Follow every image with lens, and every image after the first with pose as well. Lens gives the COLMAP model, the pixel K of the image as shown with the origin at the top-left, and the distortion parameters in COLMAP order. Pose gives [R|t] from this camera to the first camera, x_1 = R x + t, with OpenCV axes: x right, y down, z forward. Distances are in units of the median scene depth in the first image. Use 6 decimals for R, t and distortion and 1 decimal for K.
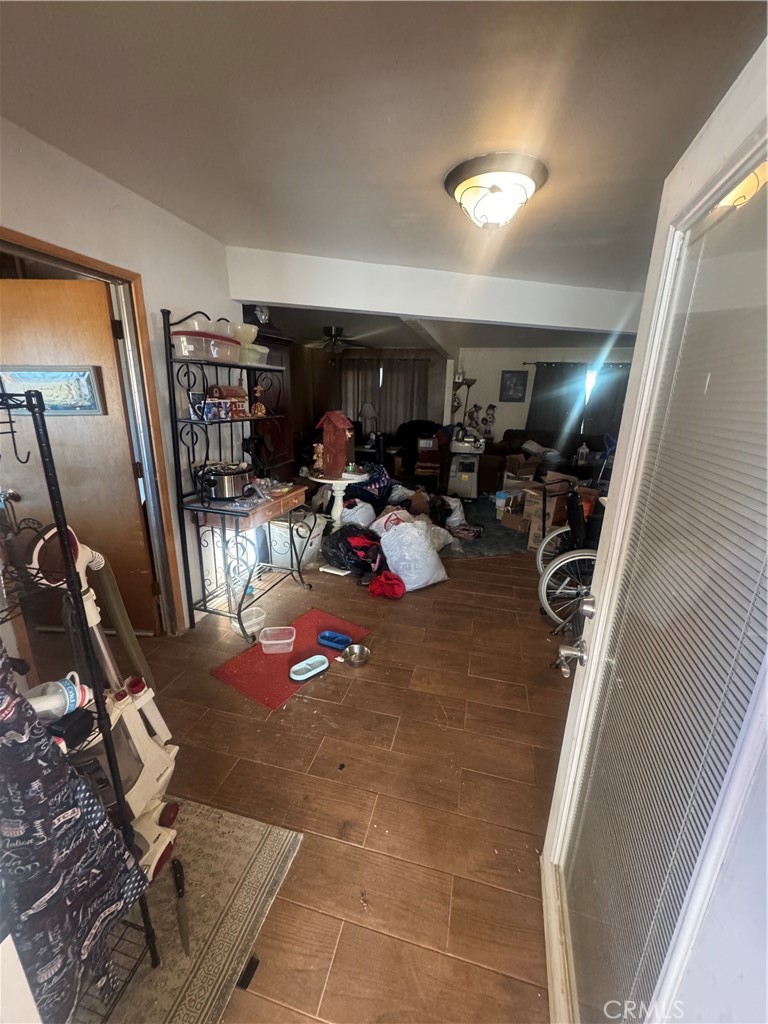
lens RADIAL K [[403.1, 0, 384.7], [0, 403.1, 507.6], [0, 0, 1]] dist [-0.004274, 0.000446]
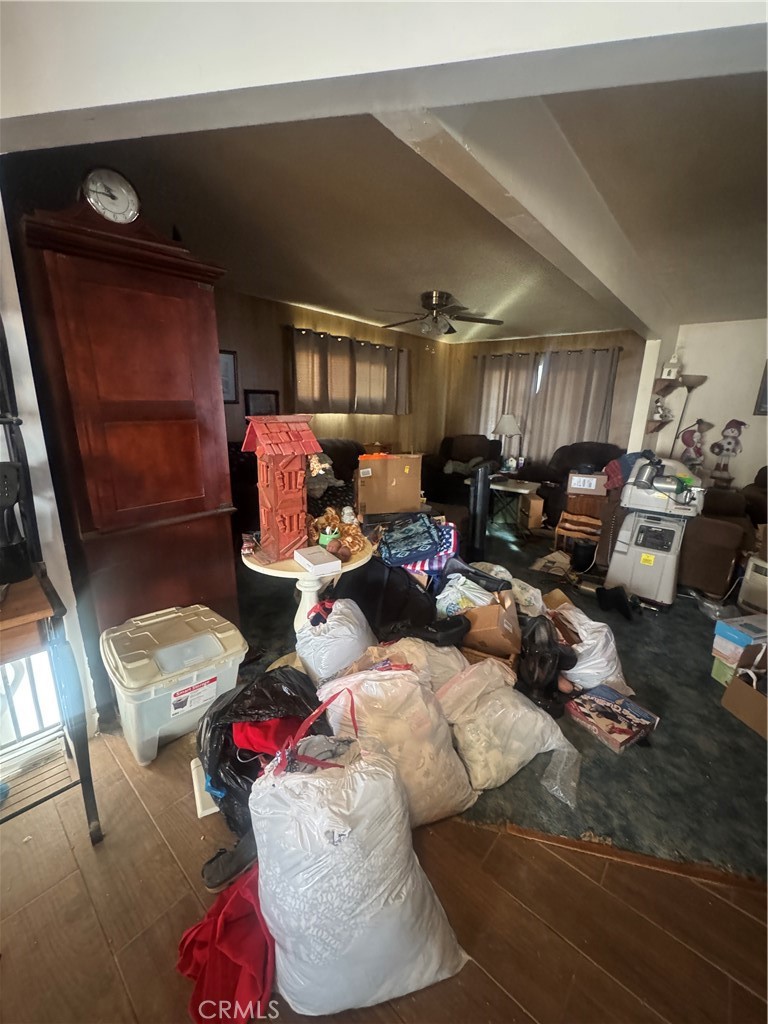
lens RADIAL K [[403.1, 0, 388.1], [0, 403.1, 511.4], [0, 0, 1]] dist [-0.004274, 0.000446]
pose [[0.896593, 0.113180, -0.428148, 0.093599], [-0.126892, 0.991910, -0.003518, -0.072506], [0.424287, 0.057483, 0.903702, 0.324080]]
